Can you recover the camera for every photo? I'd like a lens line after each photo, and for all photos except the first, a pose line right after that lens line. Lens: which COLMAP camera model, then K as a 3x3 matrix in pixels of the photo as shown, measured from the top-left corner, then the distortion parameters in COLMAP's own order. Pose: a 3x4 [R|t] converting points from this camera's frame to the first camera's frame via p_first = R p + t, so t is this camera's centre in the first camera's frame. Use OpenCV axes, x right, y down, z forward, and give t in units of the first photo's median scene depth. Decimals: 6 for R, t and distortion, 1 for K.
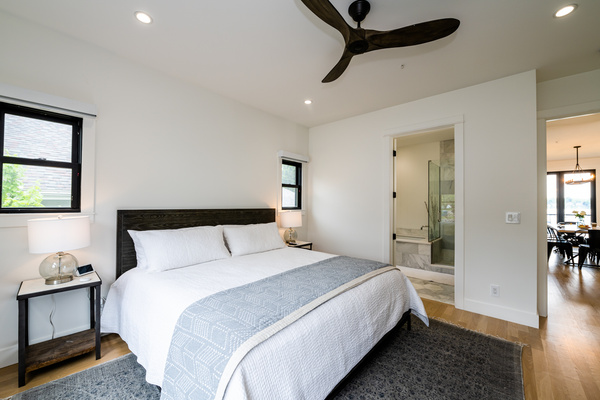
lens RADIAL K [[240.0, 0, 300.0], [0, 240.0, 200.0], [0, 0, 1]] dist [-0.000886, -0.000212]
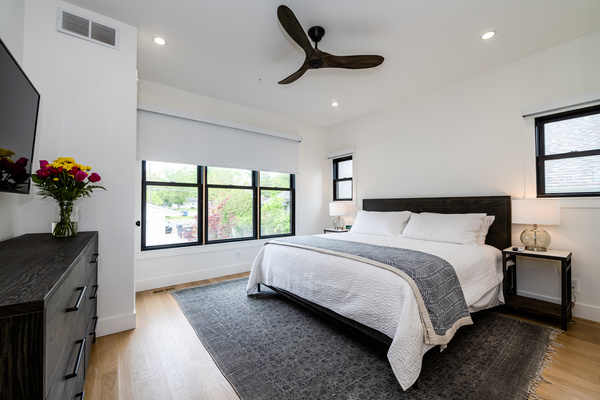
lens RADIAL K [[240.0, 0, 300.0], [0, 240.0, 200.0], [0, 0, 1]] dist [-0.000886, -0.000212]
pose [[-0.188572, -0.024921, -0.981743, 1.297637], [0.015245, 0.999483, -0.028299, 0.107774], [0.981941, -0.020304, -0.188094, 0.994558]]
